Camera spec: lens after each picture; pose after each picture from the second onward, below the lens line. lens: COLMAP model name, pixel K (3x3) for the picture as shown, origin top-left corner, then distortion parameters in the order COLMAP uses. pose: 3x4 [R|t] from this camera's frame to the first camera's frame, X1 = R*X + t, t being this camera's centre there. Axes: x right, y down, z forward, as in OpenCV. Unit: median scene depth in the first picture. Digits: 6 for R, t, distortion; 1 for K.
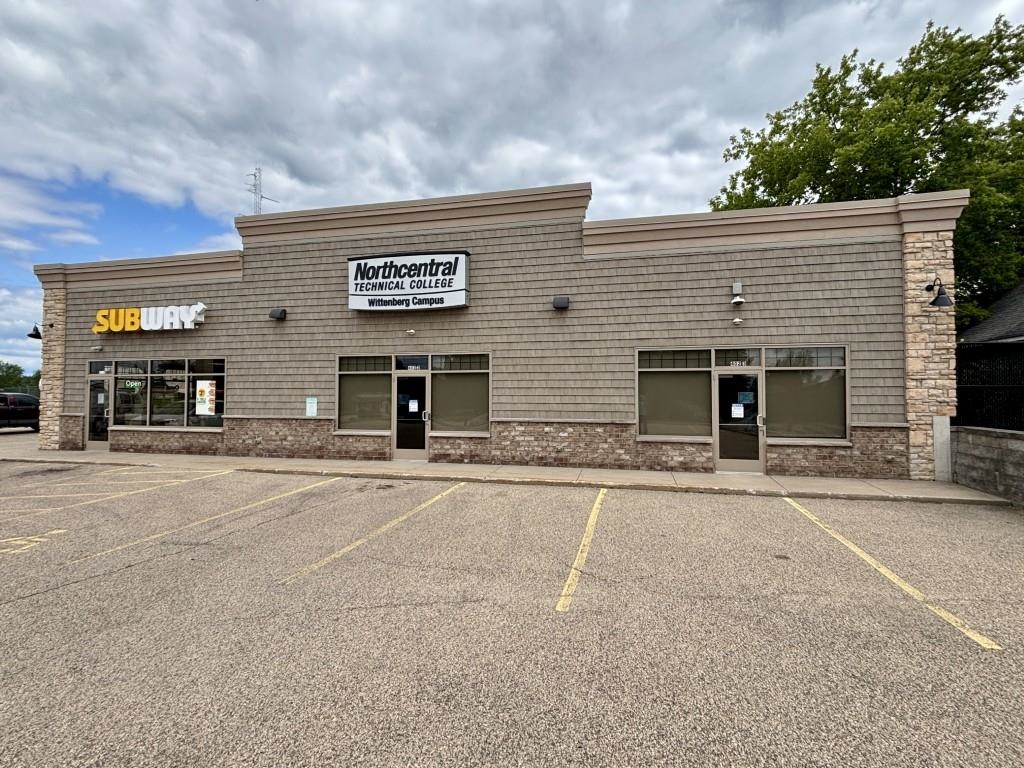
lens RADIAL K [[503.9, 0, 534.4], [0, 503.9, 383.6], [0, 0, 1]] dist [-0.004388, -0.006058]
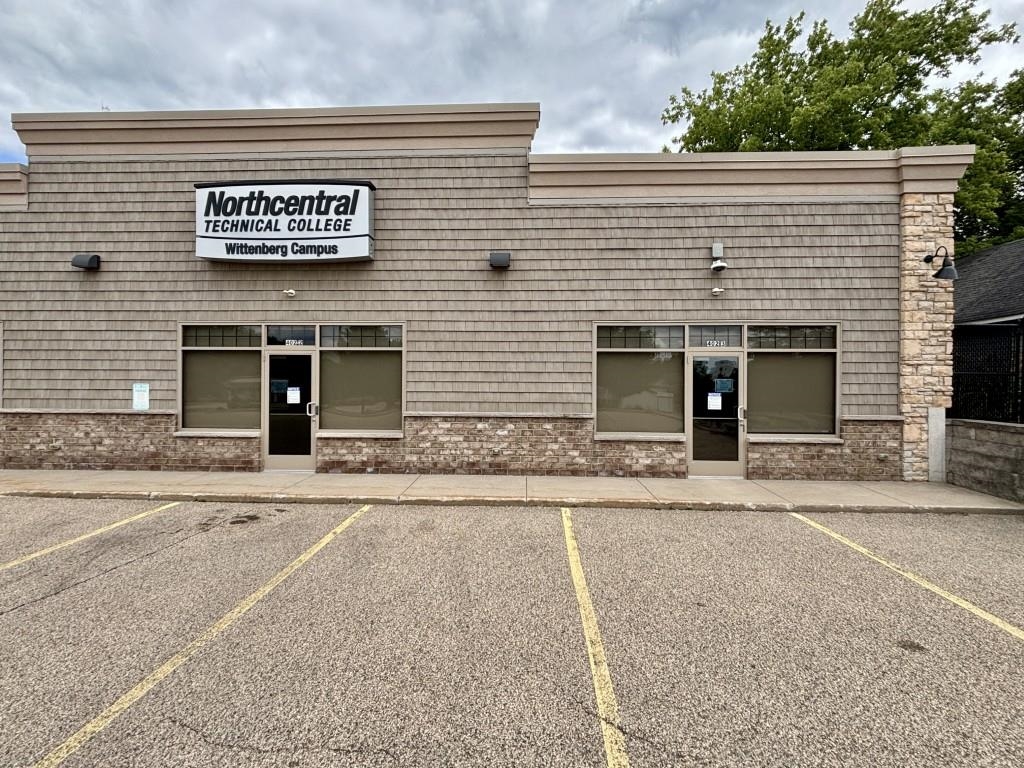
lens RADIAL K [[503.9, 0, 521.9], [0, 503.9, 381.9], [0, 0, 1]] dist [-0.004388, -0.006058]
pose [[0.985160, 0.004055, 0.171592, -0.043350], [-0.008348, 0.999670, 0.024303, 0.004743], [-0.171437, -0.025375, 0.984868, 0.240198]]
